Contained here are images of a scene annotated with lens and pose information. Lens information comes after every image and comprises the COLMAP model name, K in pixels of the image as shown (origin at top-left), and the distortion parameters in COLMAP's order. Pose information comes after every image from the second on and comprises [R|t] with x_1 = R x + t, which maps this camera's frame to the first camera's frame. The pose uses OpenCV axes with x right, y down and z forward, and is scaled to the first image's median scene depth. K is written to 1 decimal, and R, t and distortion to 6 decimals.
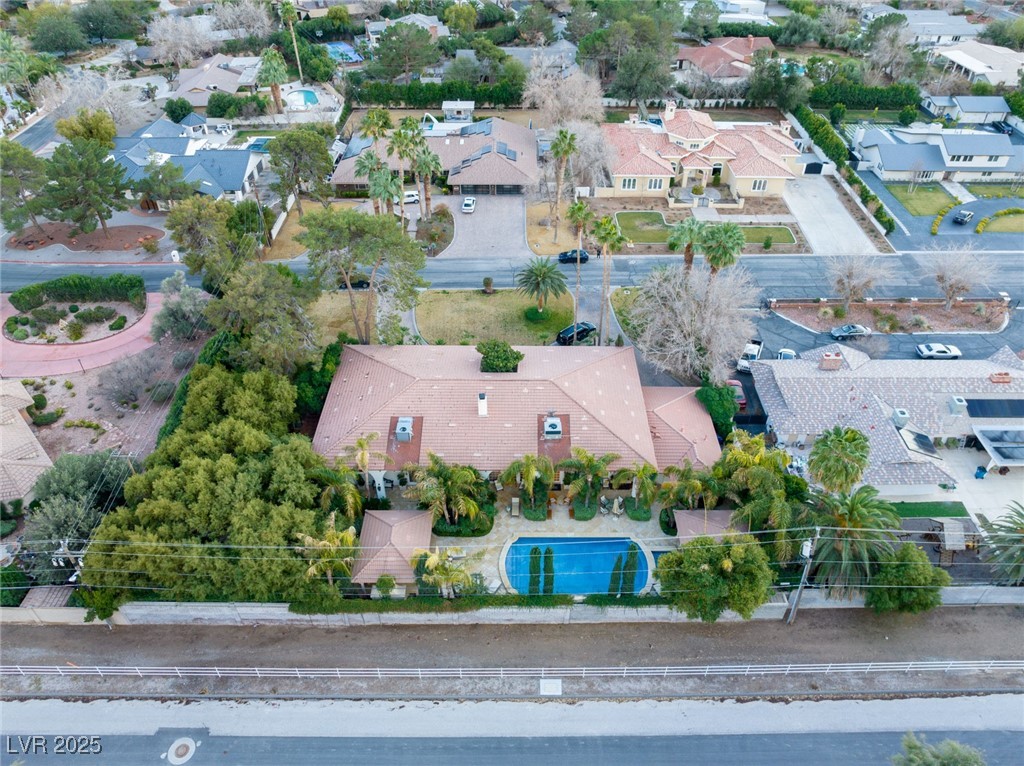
lens RADIAL K [[714.8, 0, 516.6], [0, 714.8, 383.3], [0, 0, 1]] dist [-0.034015, 0.006631]
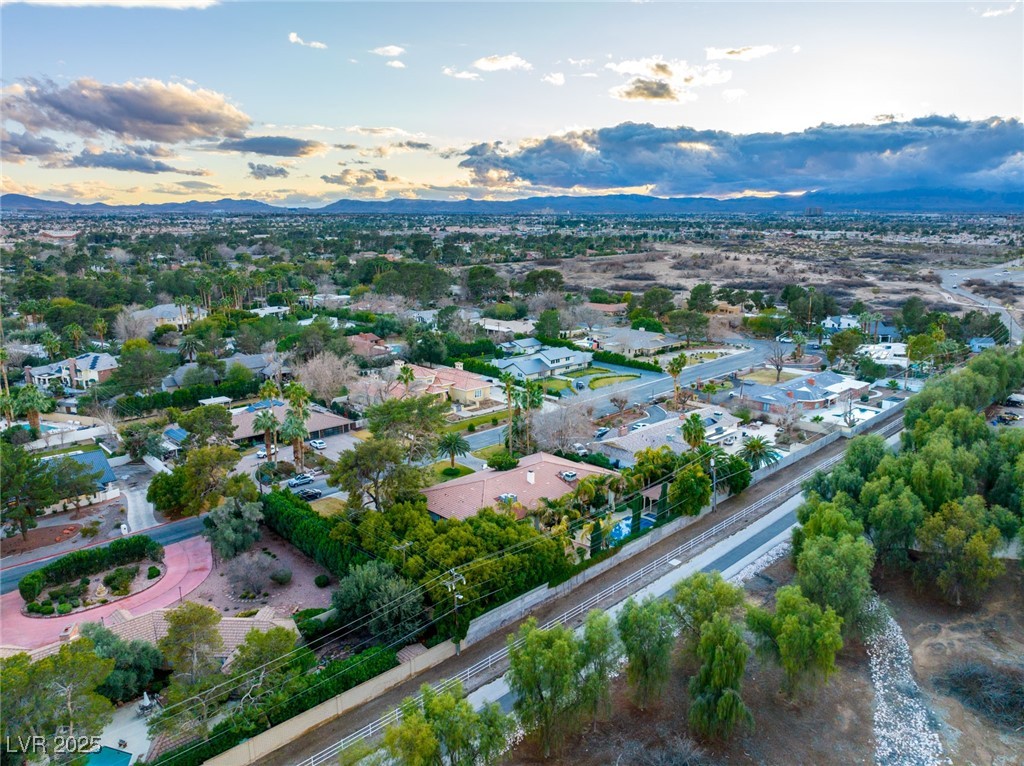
lens RADIAL K [[714.8, 0, 516.6], [0, 714.8, 383.3], [0, 0, 1]] dist [-0.034015, 0.006631]
pose [[0.717831, -0.160957, 0.677356, -0.850362], [0.438177, 0.860501, -0.259884, 0.189782], [-0.541035, 0.483355, 0.688222, -0.177003]]
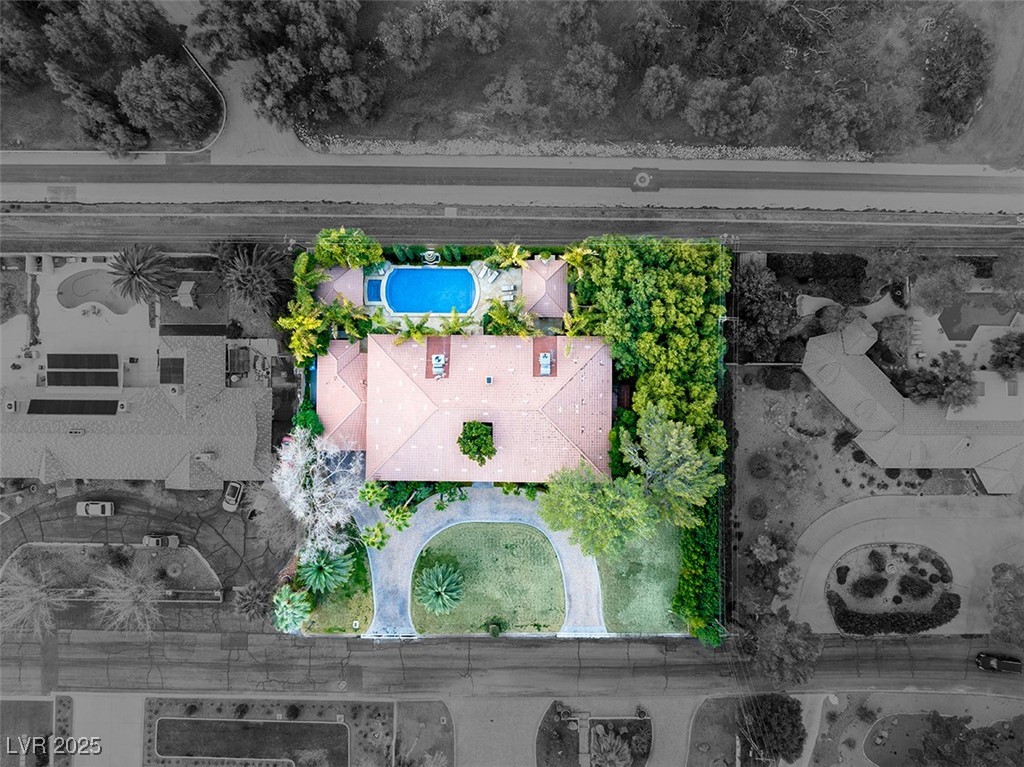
lens RADIAL K [[714.8, 0, 516.6], [0, 714.8, 383.8], [0, 0, 1]] dist [-0.034015, 0.006631]
pose [[-0.999956, -0.006749, -0.006445, -0.064712], [-0.000833, -0.623280, 0.781998, -0.740782], [-0.009294, 0.781969, 0.623247, 0.119006]]
